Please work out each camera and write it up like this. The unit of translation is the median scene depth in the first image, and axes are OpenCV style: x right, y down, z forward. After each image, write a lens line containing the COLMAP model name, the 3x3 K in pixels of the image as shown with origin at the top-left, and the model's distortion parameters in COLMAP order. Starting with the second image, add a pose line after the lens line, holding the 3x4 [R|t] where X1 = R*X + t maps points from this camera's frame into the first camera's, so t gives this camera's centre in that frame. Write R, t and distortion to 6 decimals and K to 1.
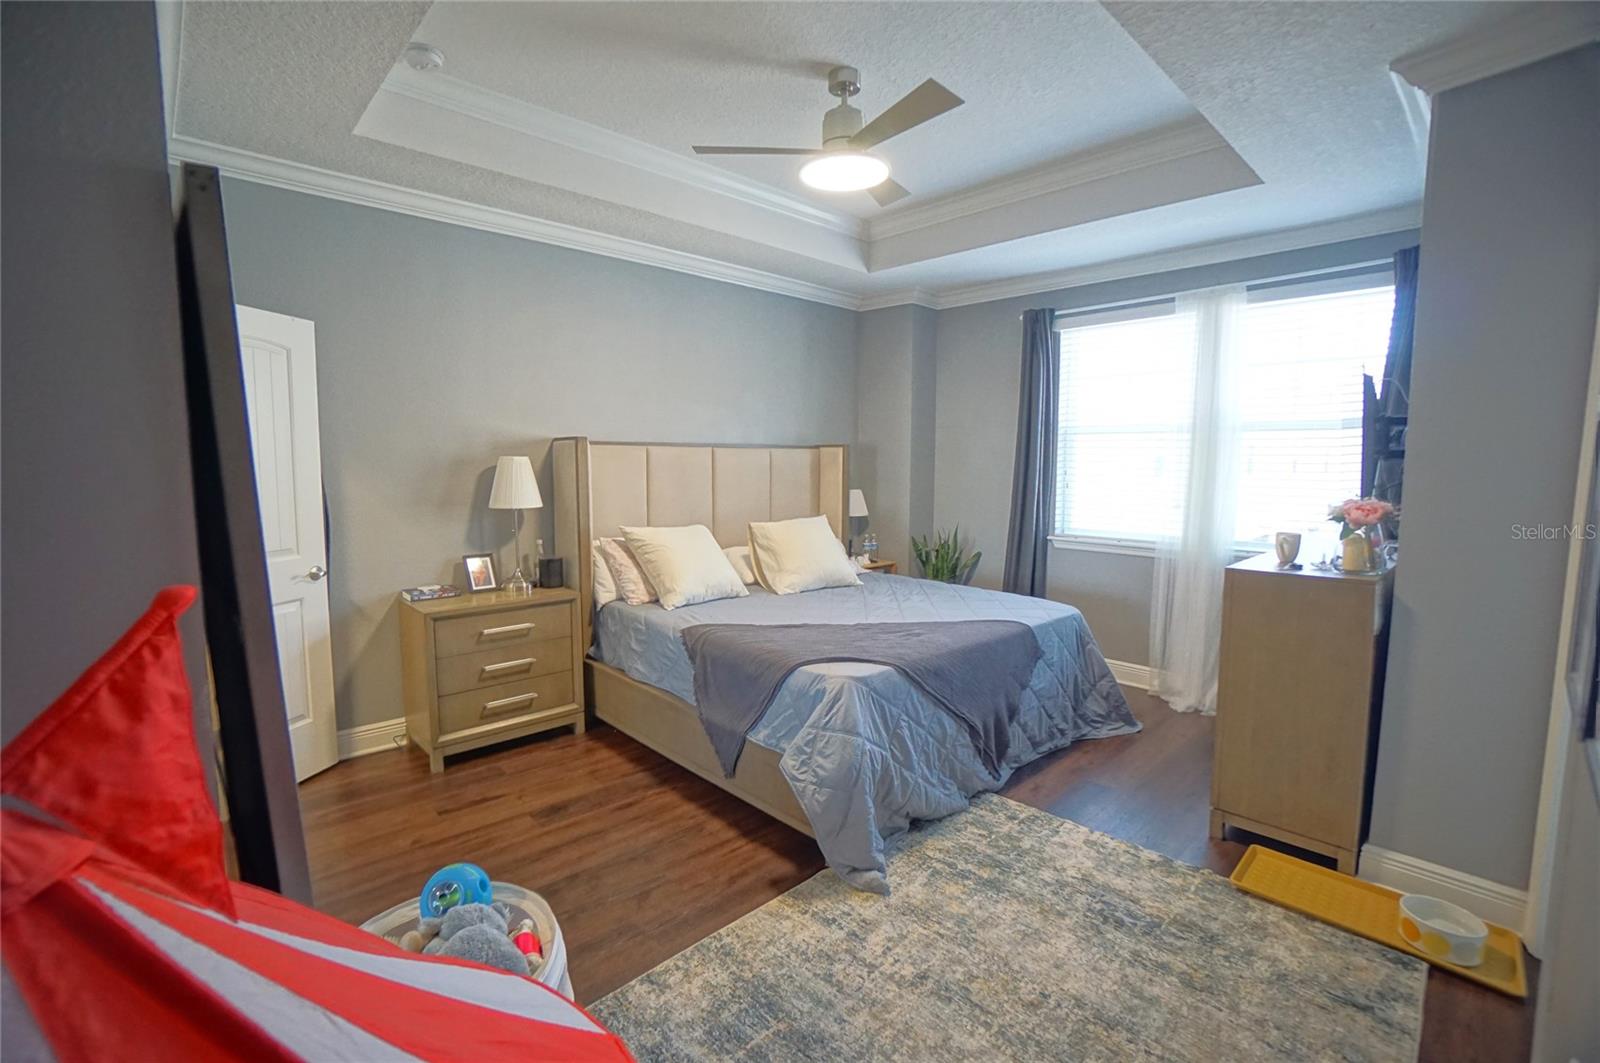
lens RADIAL K [[702.8, 0, 794.6], [0, 702.8, 528.2], [0, 0, 1]] dist [-0.064233, 0.024020]
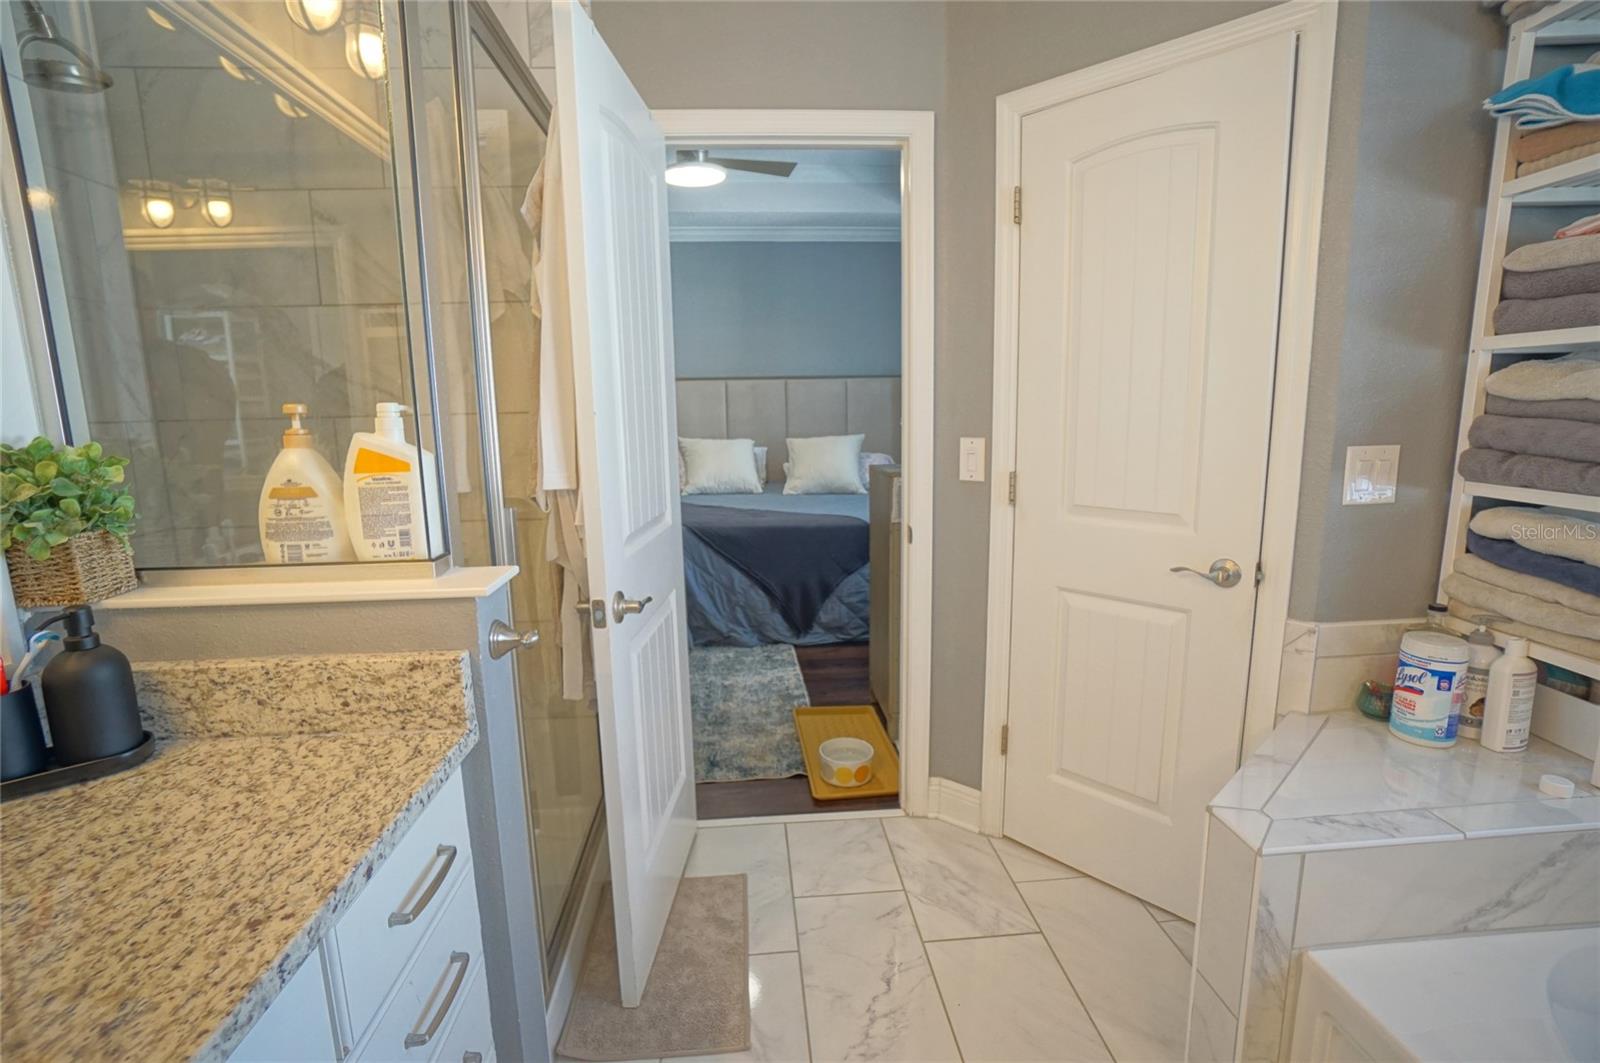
lens RADIAL K [[702.8, 0, 794.6], [0, 702.8, 528.2], [0, 0, 1]] dist [-0.064233, 0.024020]
pose [[0.796251, 0.085154, -0.598943, 1.081261], [-0.037994, 0.995129, 0.090970, 0.055442], [0.603772, -0.049679, 0.795608, -0.008640]]
